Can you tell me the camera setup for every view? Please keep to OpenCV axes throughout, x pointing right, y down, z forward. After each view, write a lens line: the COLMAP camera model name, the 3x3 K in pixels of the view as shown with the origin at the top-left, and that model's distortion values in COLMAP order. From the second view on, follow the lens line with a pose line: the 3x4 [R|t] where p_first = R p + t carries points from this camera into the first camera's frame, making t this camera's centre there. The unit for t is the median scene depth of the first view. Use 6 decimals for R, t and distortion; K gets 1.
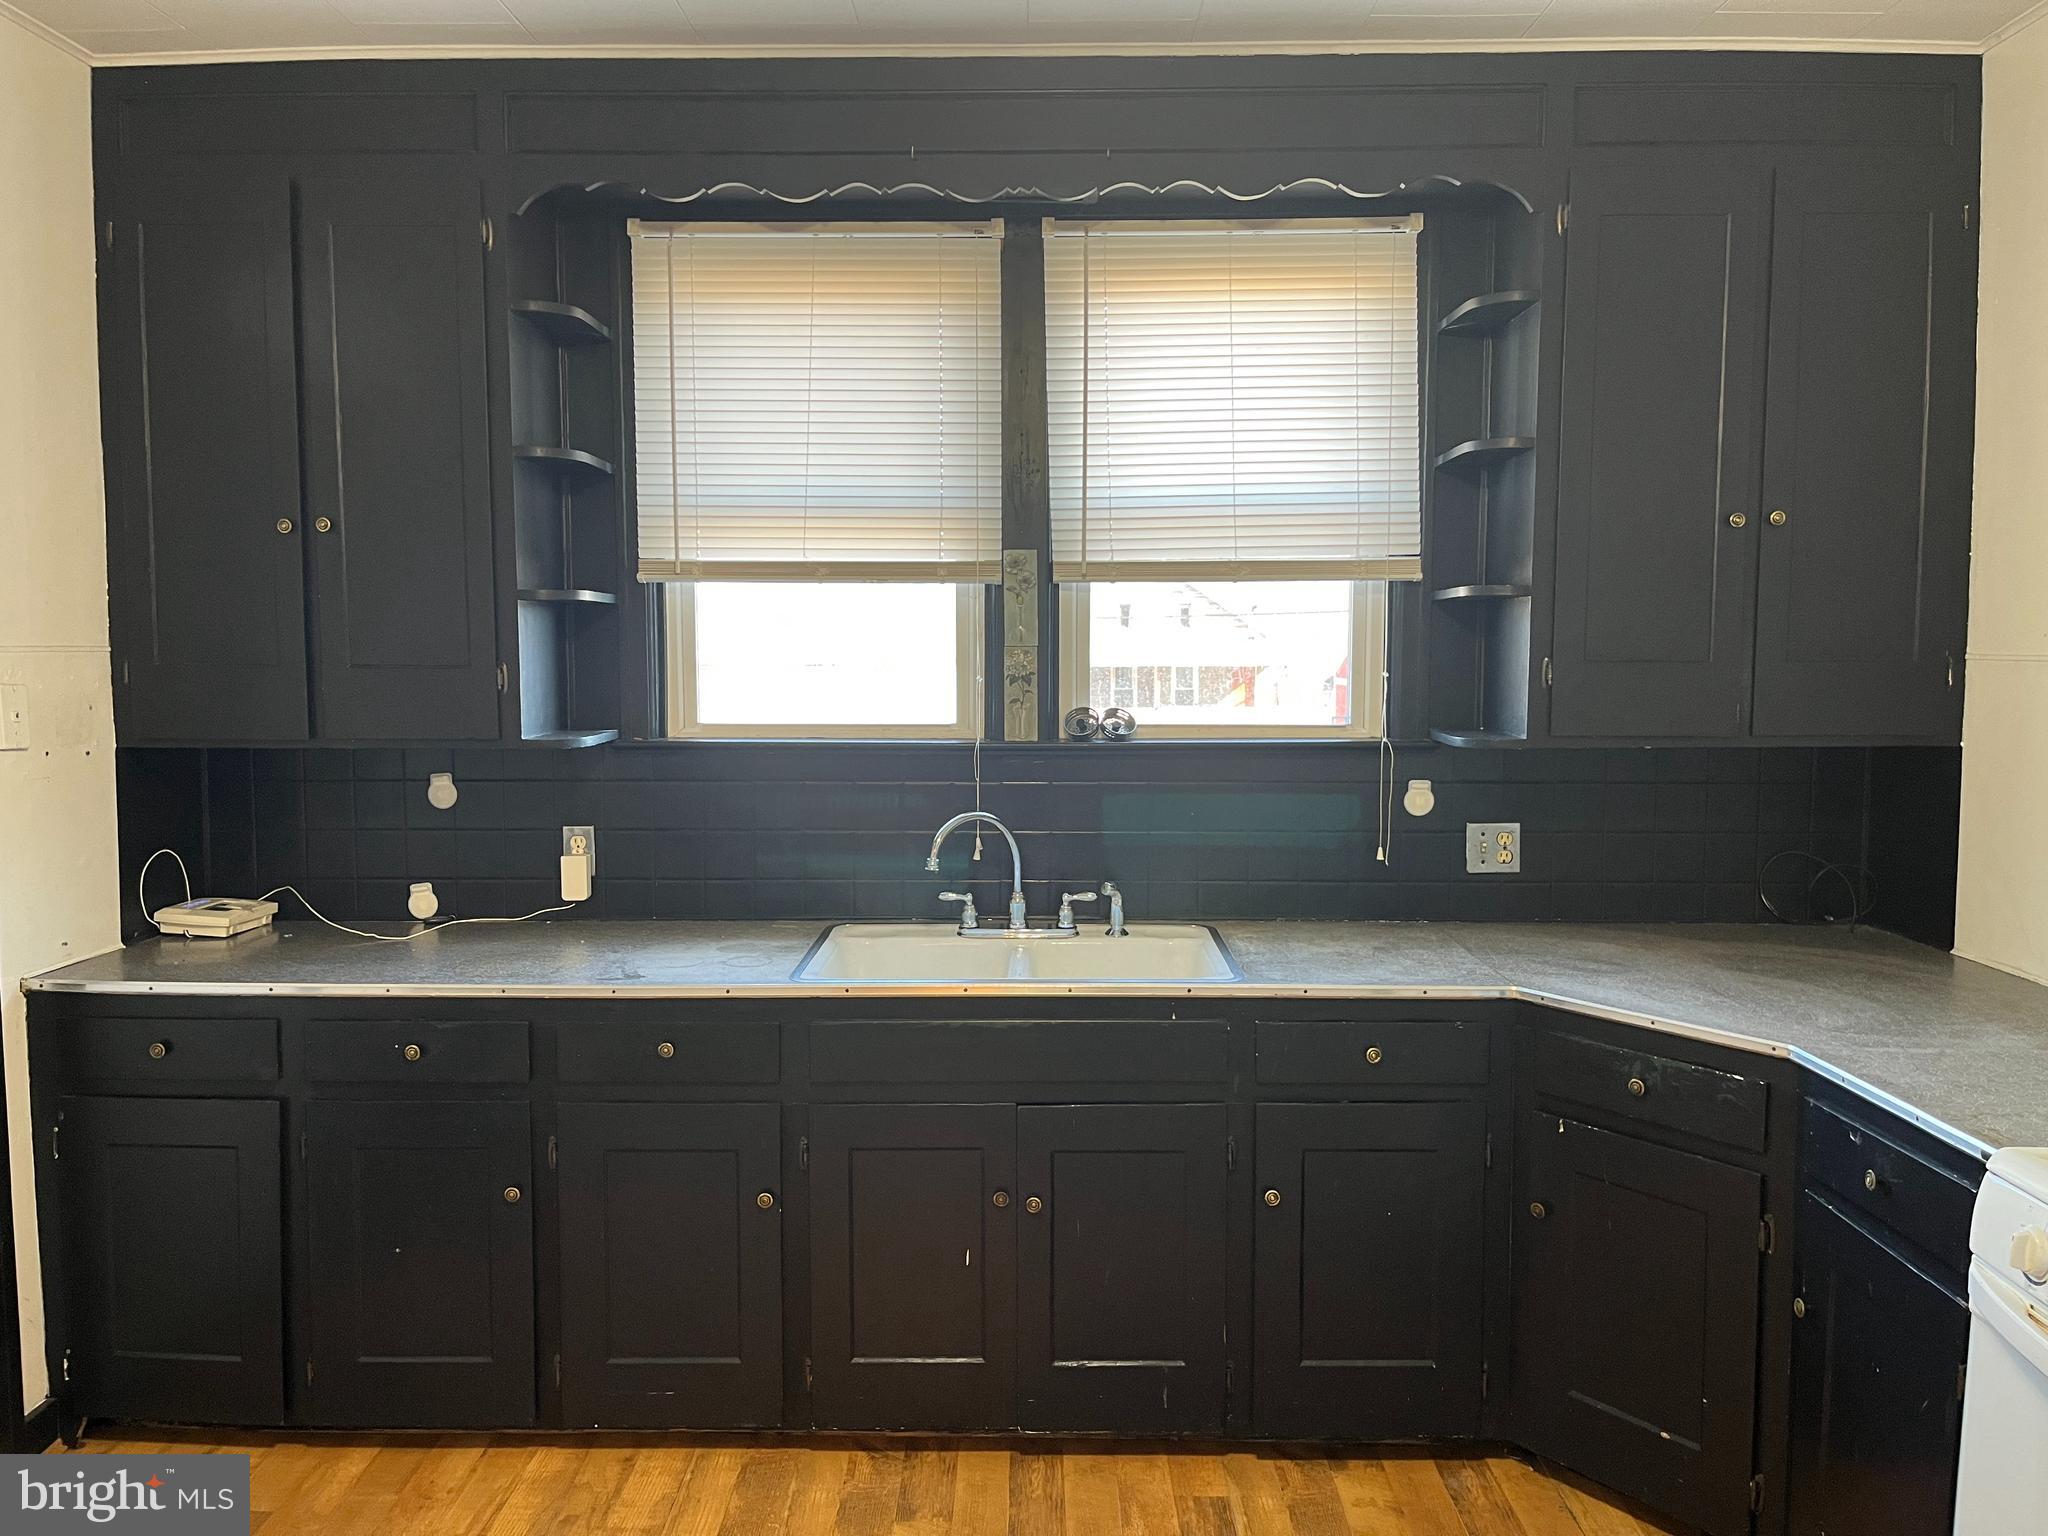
lens RADIAL K [[1546.1, 0, 1014.9], [0, 1546.1, 761.5], [0, 0, 1]] dist [0.047474, -0.023879]
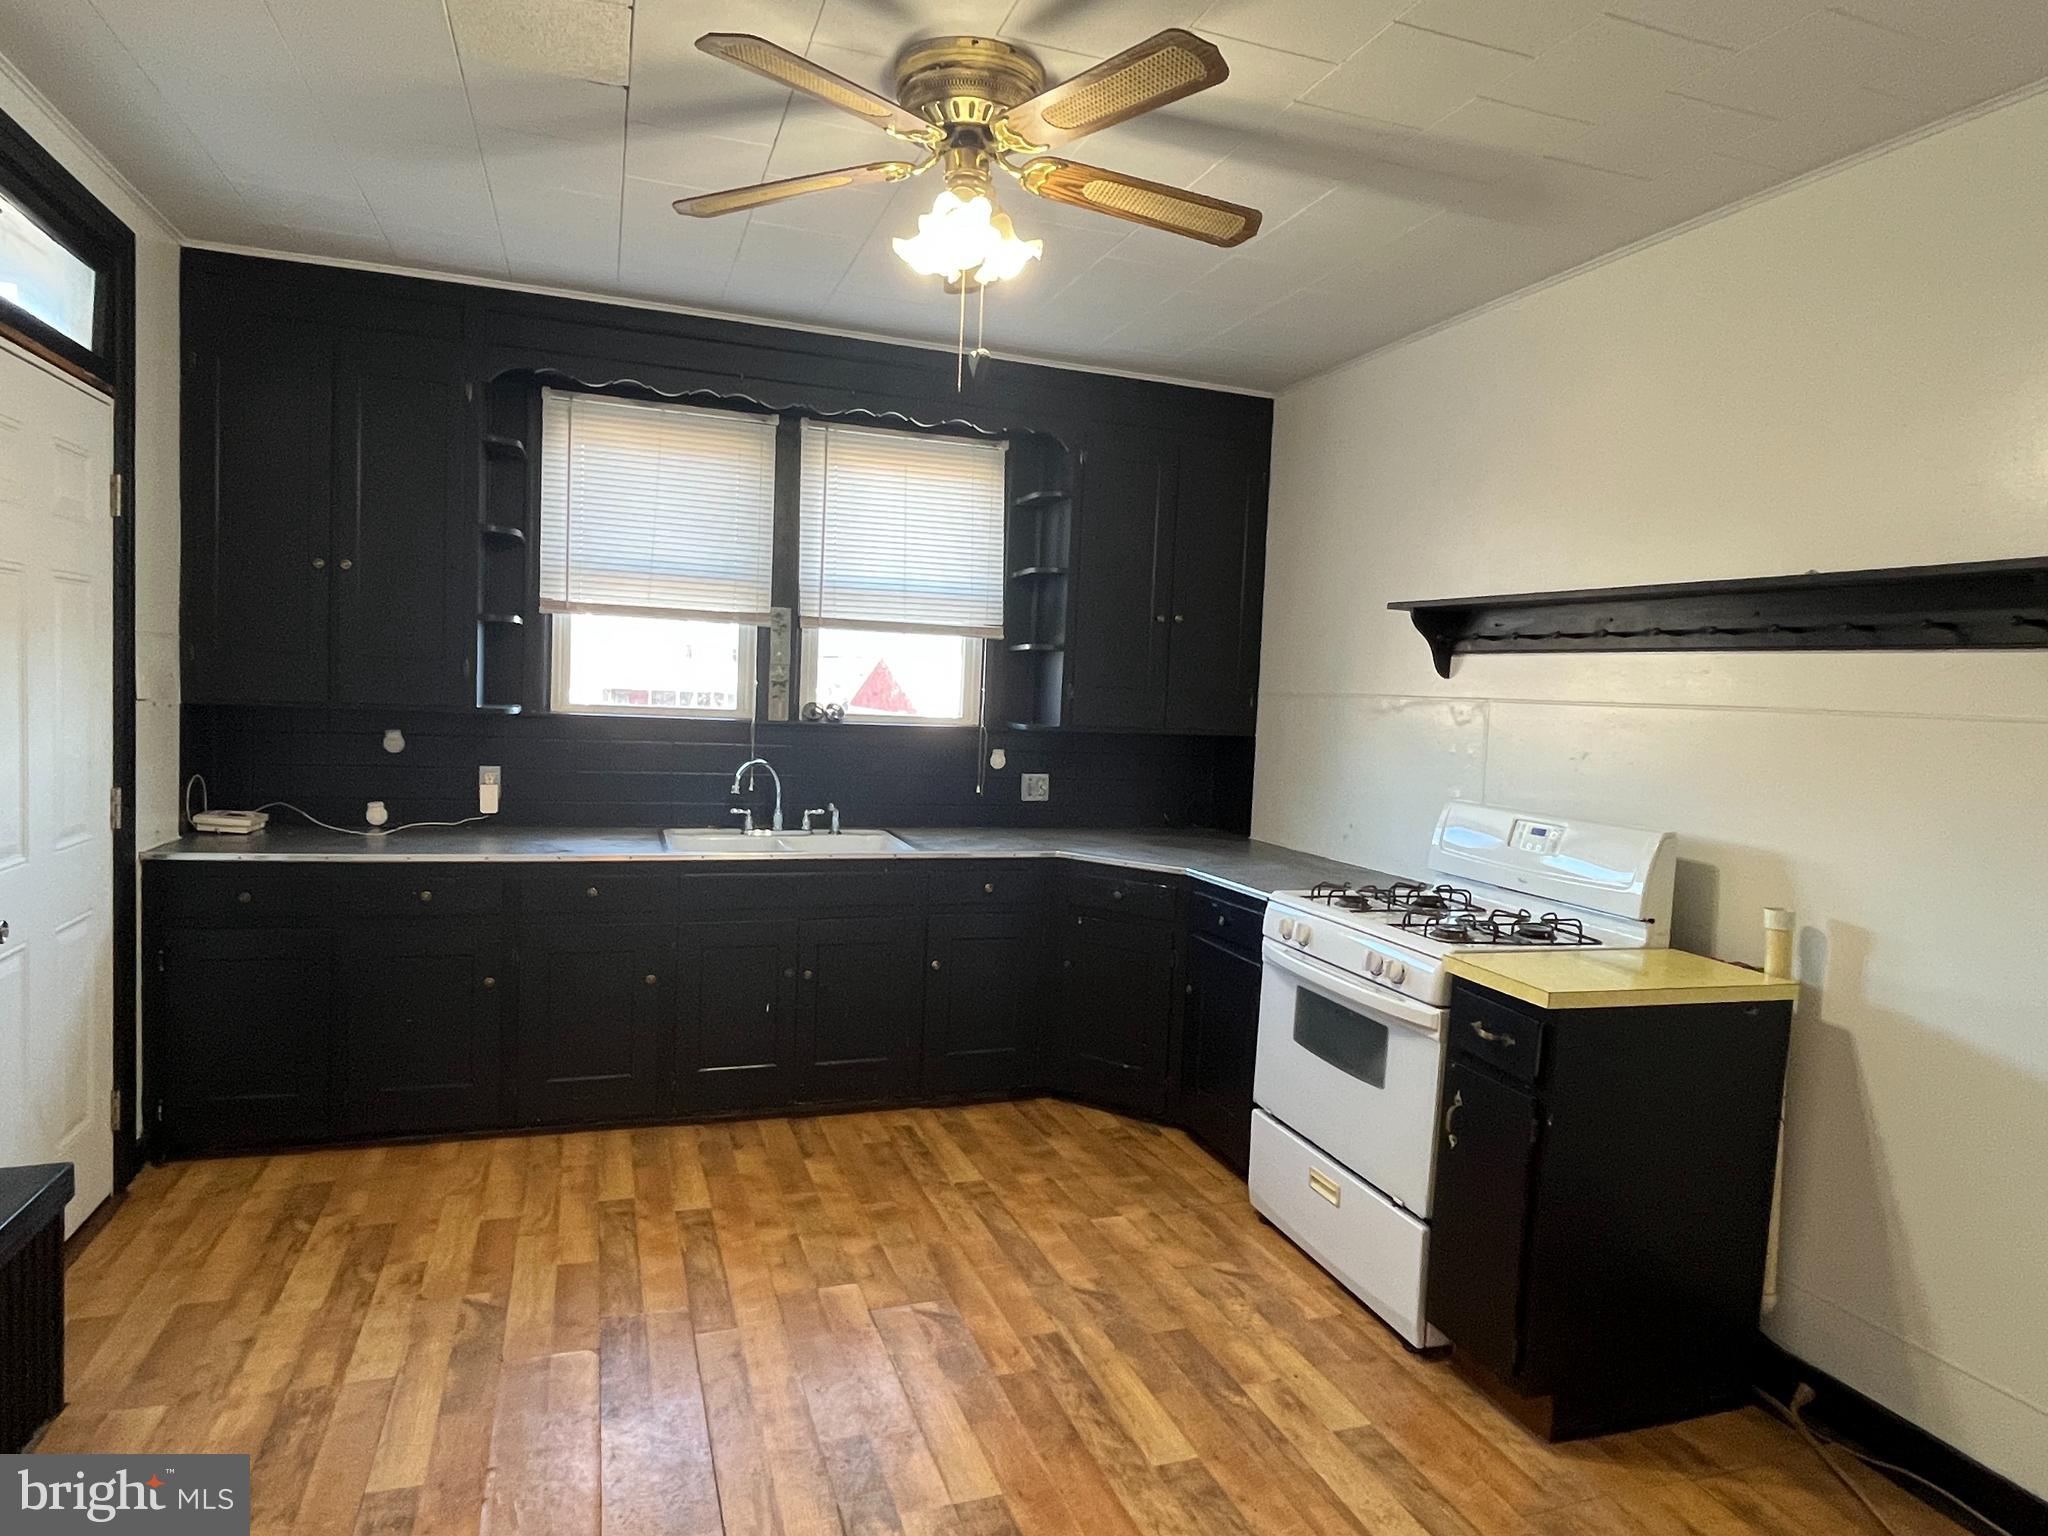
lens RADIAL K [[1166.3, 0, 1004.6], [0, 1166.3, 763.8], [0, 0, 1]] dist [-0.002379, -0.001510]
pose [[0.939885, 0.020182, 0.340895, -0.202271], [-0.019309, 0.999796, -0.005954, 0.037953], [-0.340945, -0.000986, 0.940083, -0.291225]]
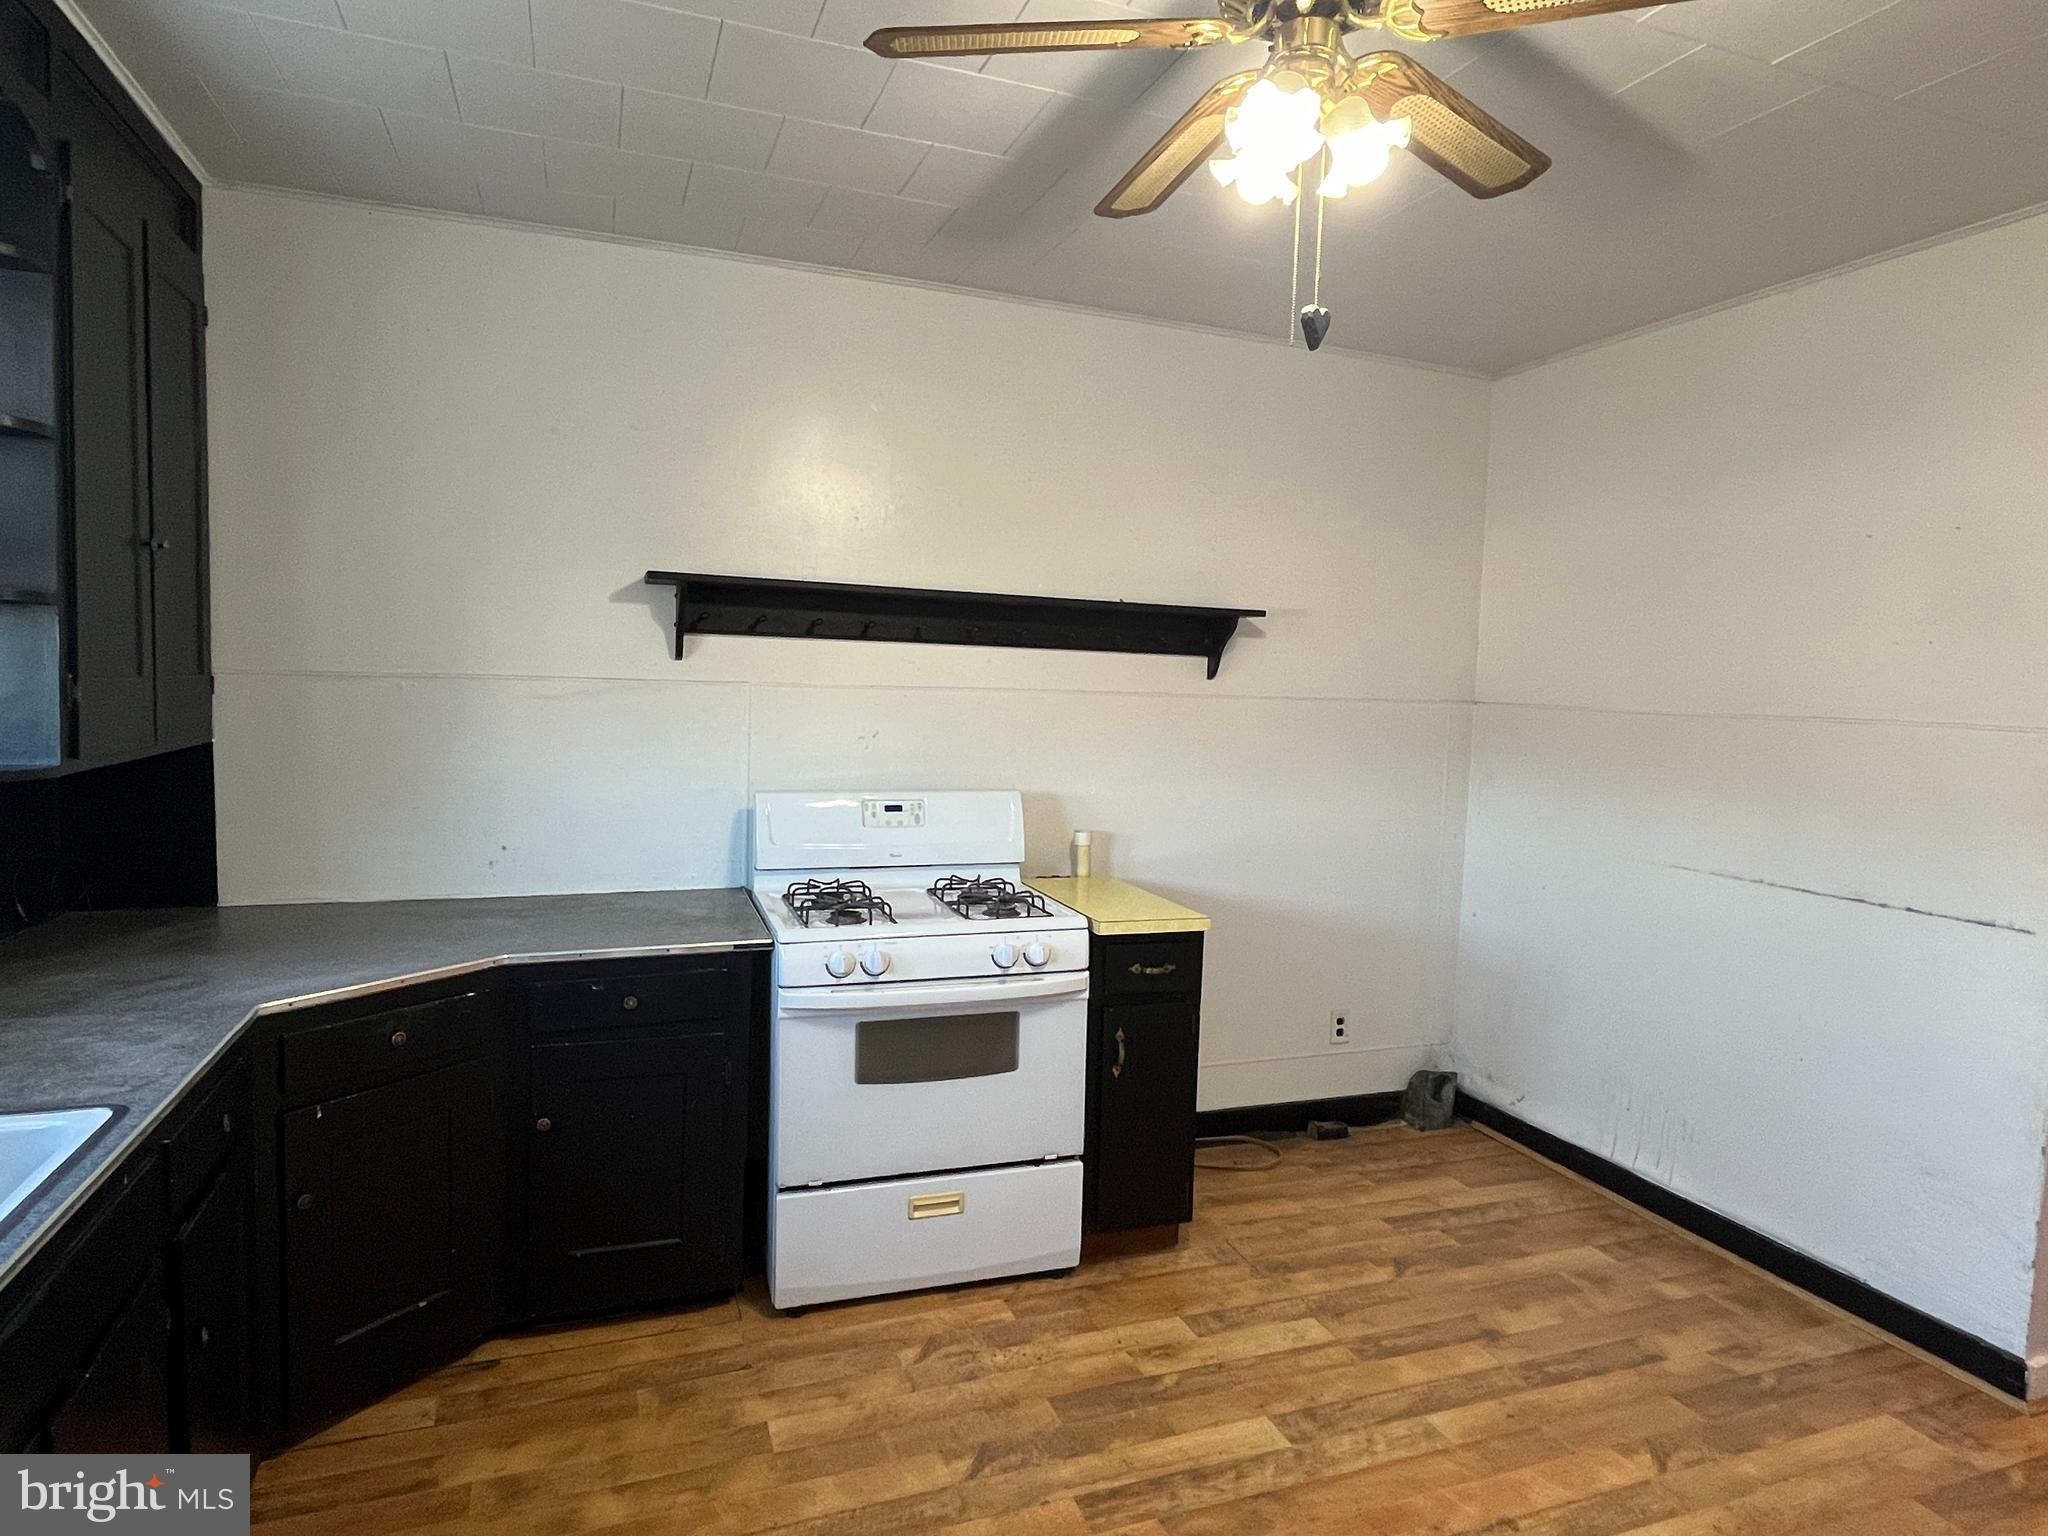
lens RADIAL K [[1166.3, 0, 1007.5], [0, 1166.3, 760.9], [0, 0, 1]] dist [-0.002379, -0.001510]
pose [[-0.351076, -0.079729, 0.932946, -0.477519], [0.039596, 0.994213, 0.099865, -0.066982], [-0.935509, 0.072001, -0.345888, 0.770011]]
